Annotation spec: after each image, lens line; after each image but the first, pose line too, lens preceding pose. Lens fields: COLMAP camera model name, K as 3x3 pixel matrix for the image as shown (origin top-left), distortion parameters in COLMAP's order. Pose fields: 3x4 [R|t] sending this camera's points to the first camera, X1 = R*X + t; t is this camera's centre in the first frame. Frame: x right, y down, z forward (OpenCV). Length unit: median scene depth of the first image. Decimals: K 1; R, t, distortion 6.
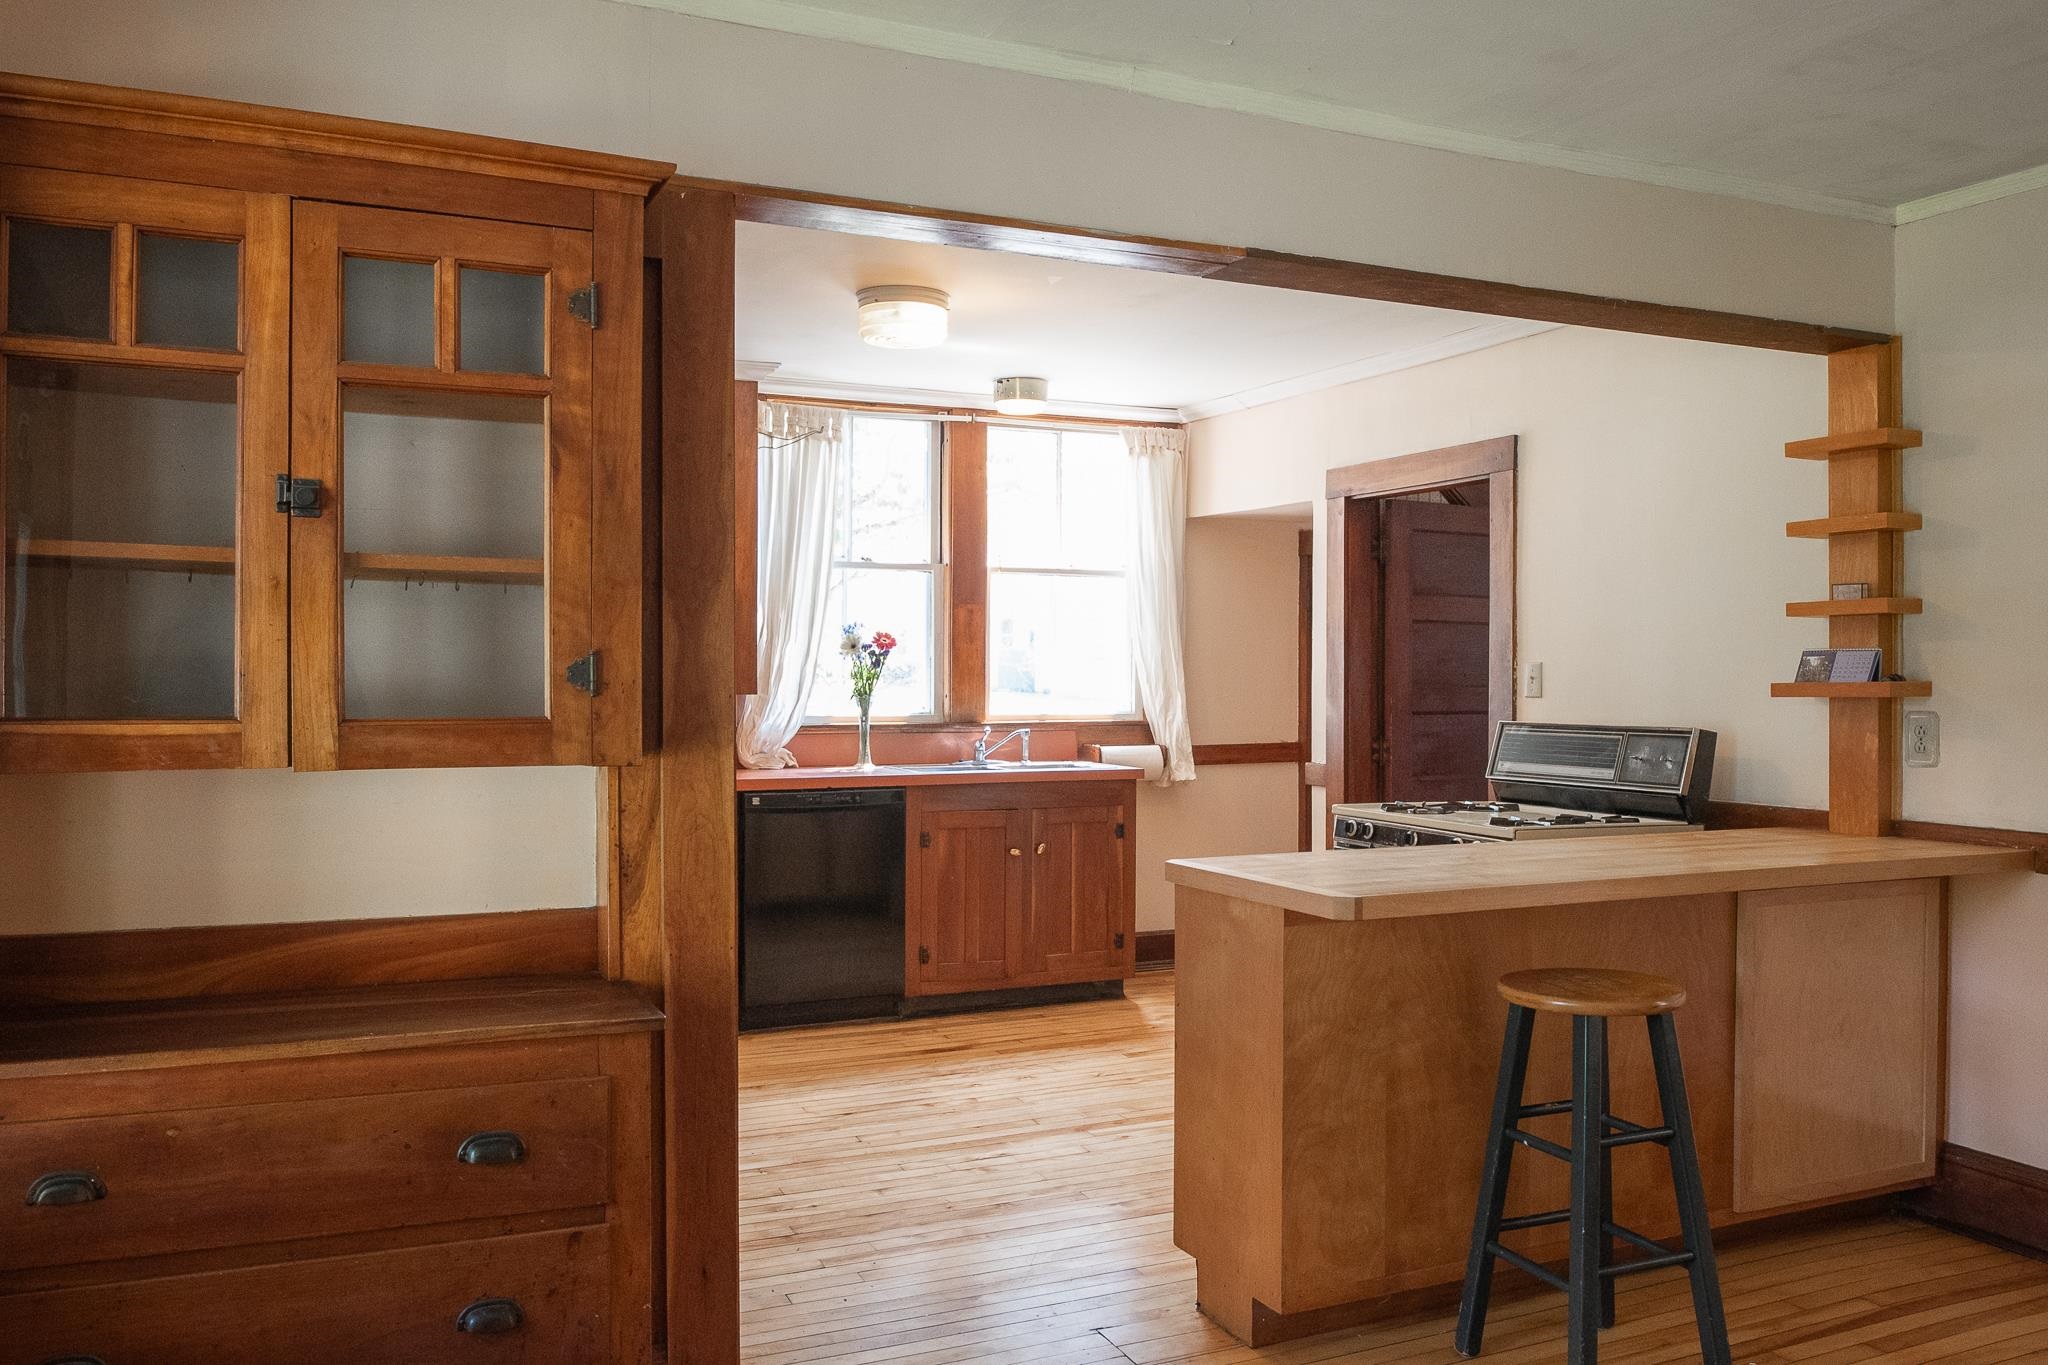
lens RADIAL K [[1533.9, 0, 1024.0], [0, 1533.9, 682.5], [0, 0, 1]] dist [-0.033517, -0.001195]
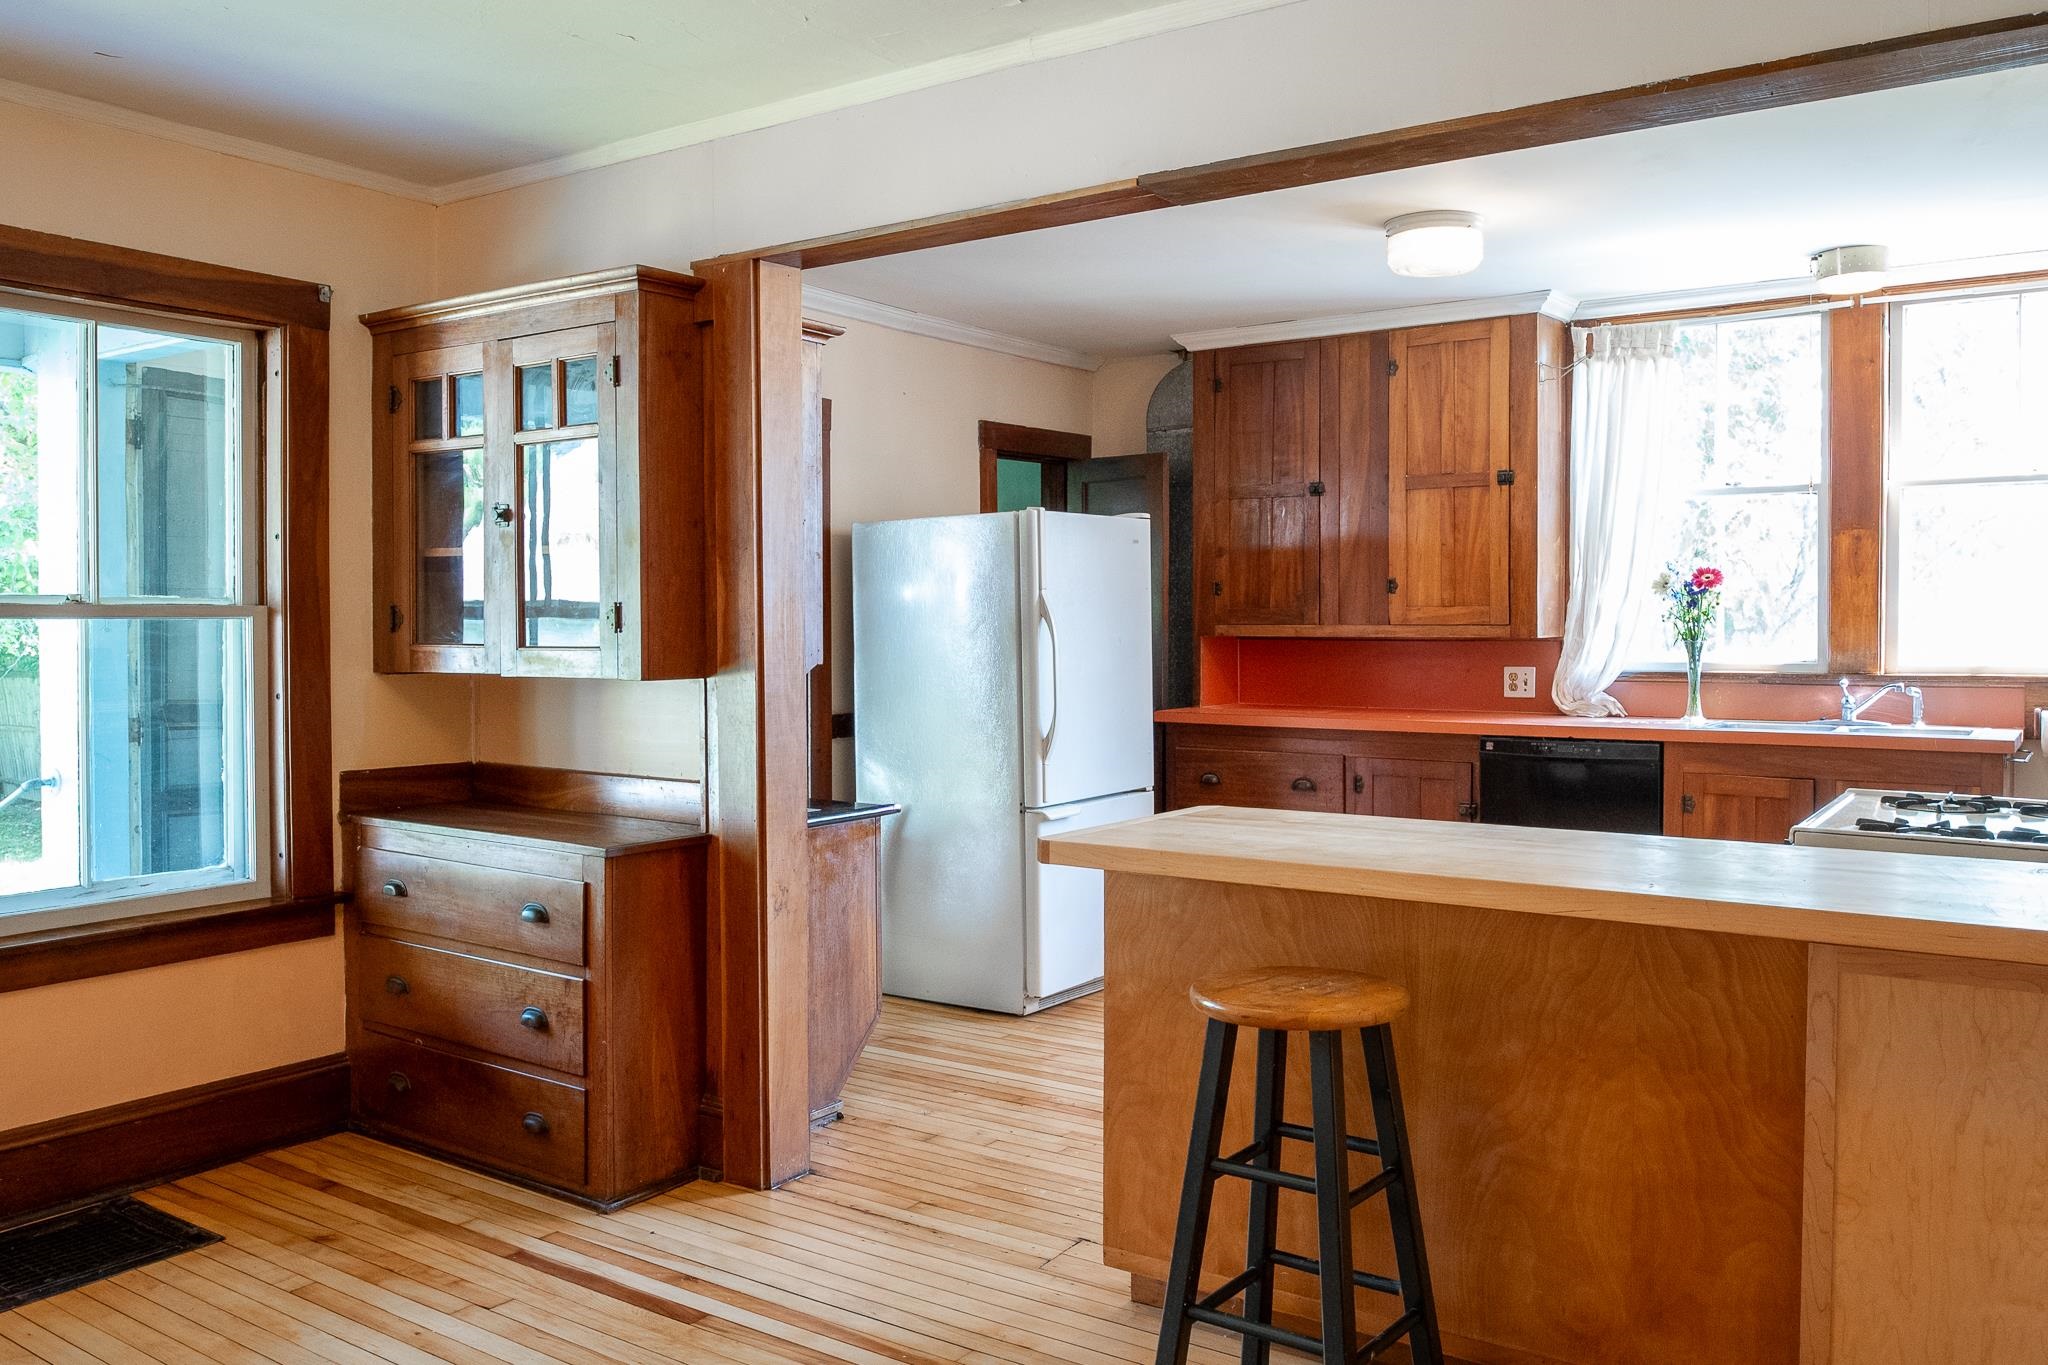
lens RADIAL K [[1555.1, 0, 1027.2], [0, 1555.1, 648.4], [0, 0, 1]] dist [-0.026199, 0.001426]
pose [[0.536830, 0.010817, -0.843621, 0.454486], [0.000432, 0.999914, 0.013097, 0.001667], [0.843690, -0.007395, 0.536780, 0.195429]]
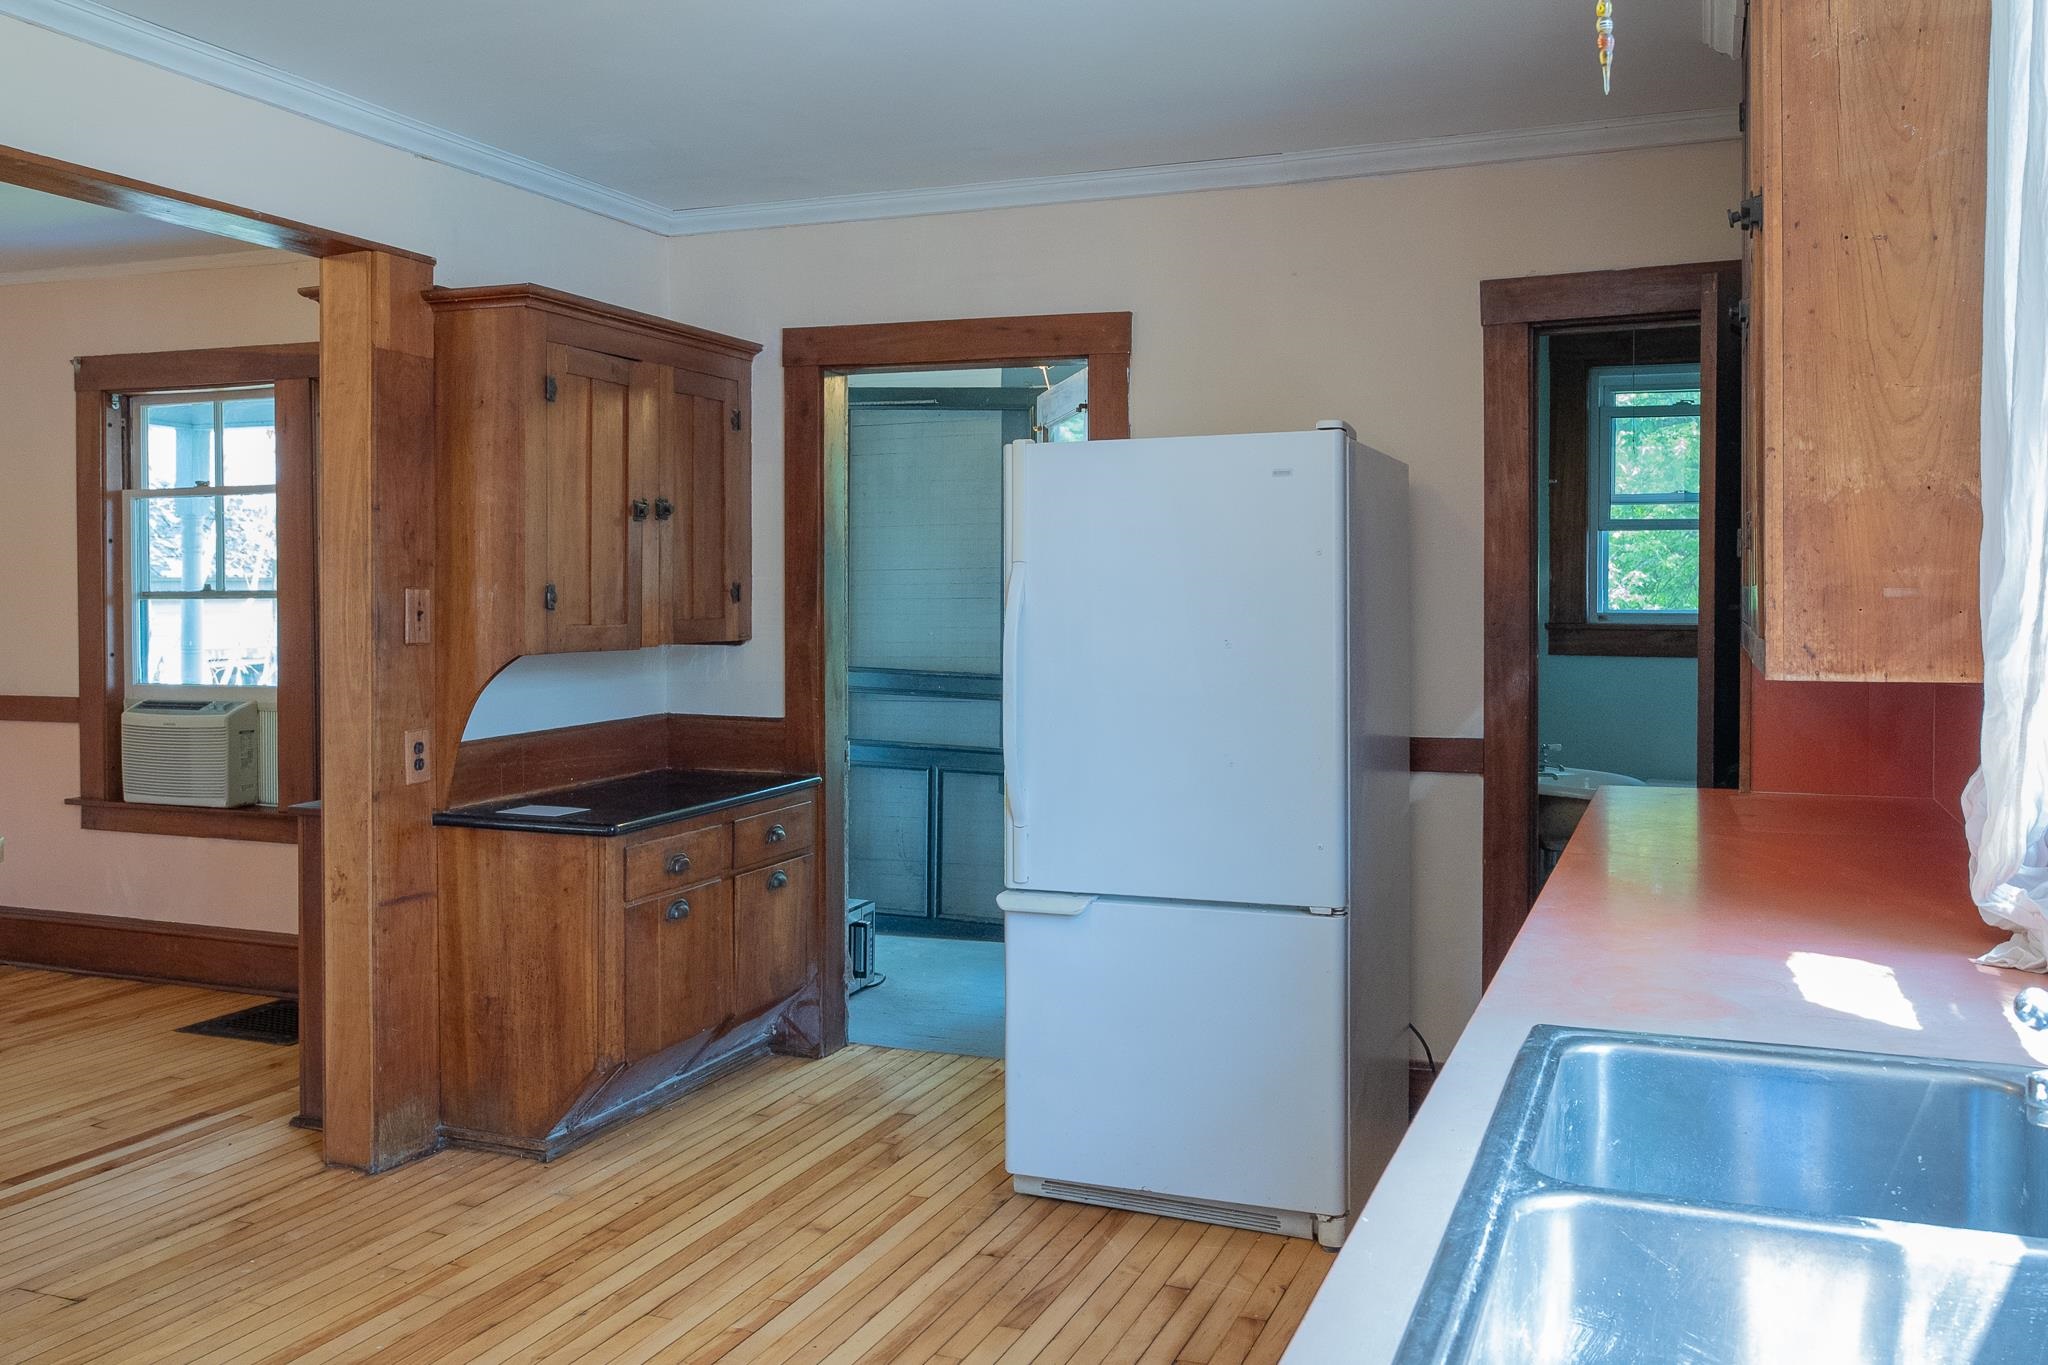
lens RADIAL K [[1615.5, 0, 1016.6], [0, 1615.5, 643.0], [0, 0, 1]] dist [-0.002669, -0.007388]
pose [[-0.691001, 0.017293, -0.722647, 0.180573], [-0.007294, 0.999496, 0.030893, -0.008346], [0.722817, 0.026618, -0.690527, 1.020029]]
